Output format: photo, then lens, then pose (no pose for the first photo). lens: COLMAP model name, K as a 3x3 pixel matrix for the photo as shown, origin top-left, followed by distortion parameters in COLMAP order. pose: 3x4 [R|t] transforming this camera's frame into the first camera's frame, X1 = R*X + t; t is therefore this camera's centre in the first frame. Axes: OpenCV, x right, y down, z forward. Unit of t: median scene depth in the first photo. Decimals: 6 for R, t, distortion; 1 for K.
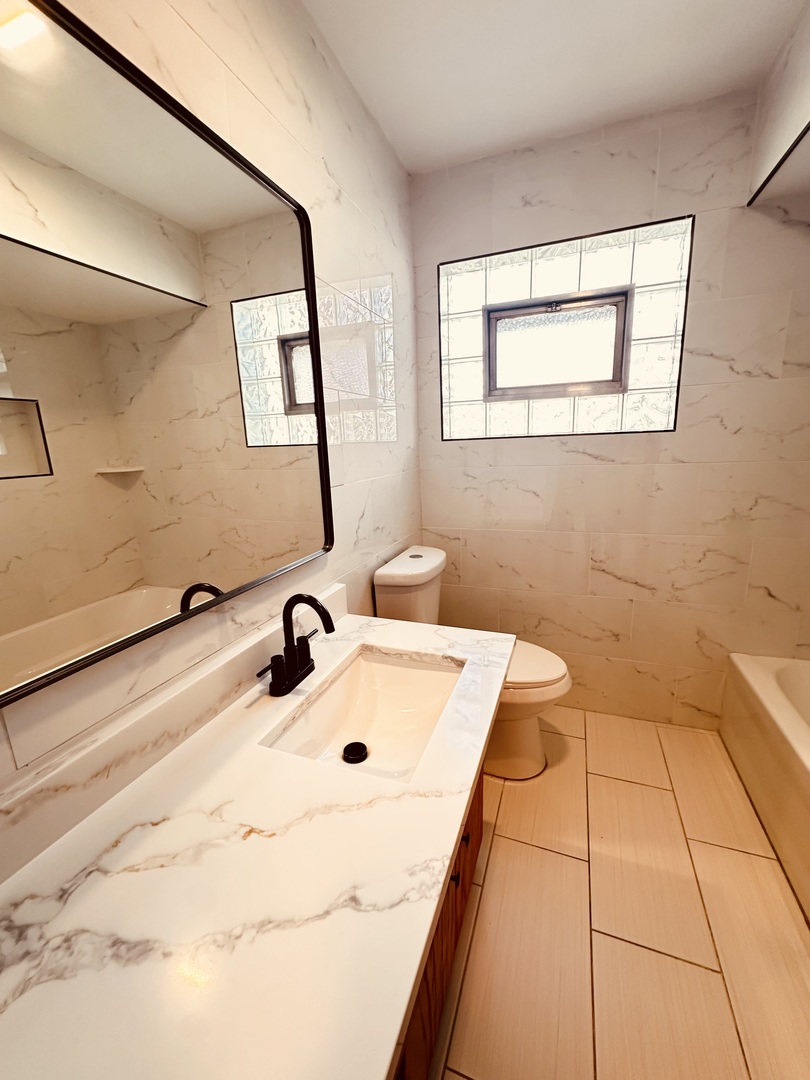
lens RADIAL K [[431.8, 0, 405.5], [0, 431.8, 539.7], [0, 0, 1]] dist [-0.004535, 0.000934]
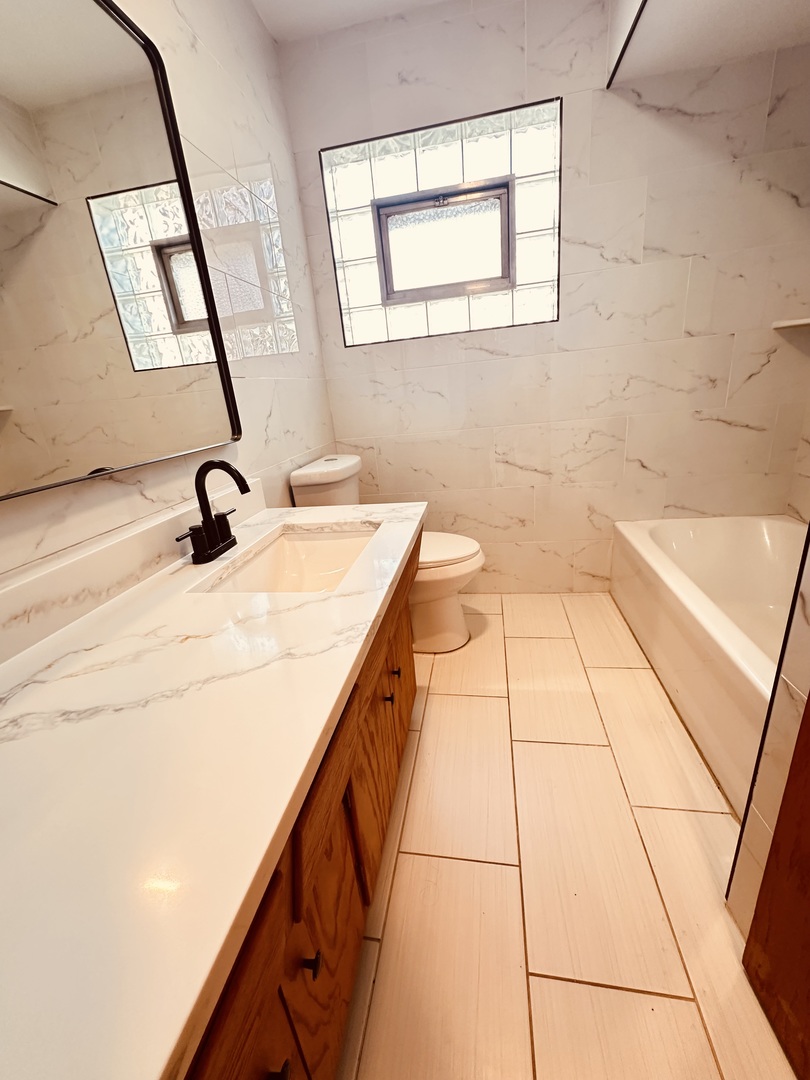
lens RADIAL K [[431.8, 0, 405.5], [0, 431.8, 539.7], [0, 0, 1]] dist [-0.004535, 0.000934]
pose [[0.979789, -0.115885, 0.163048, 0.008485], [0.098407, 0.988881, 0.111490, 0.120518], [-0.174155, -0.093192, 0.980299, -0.040419]]
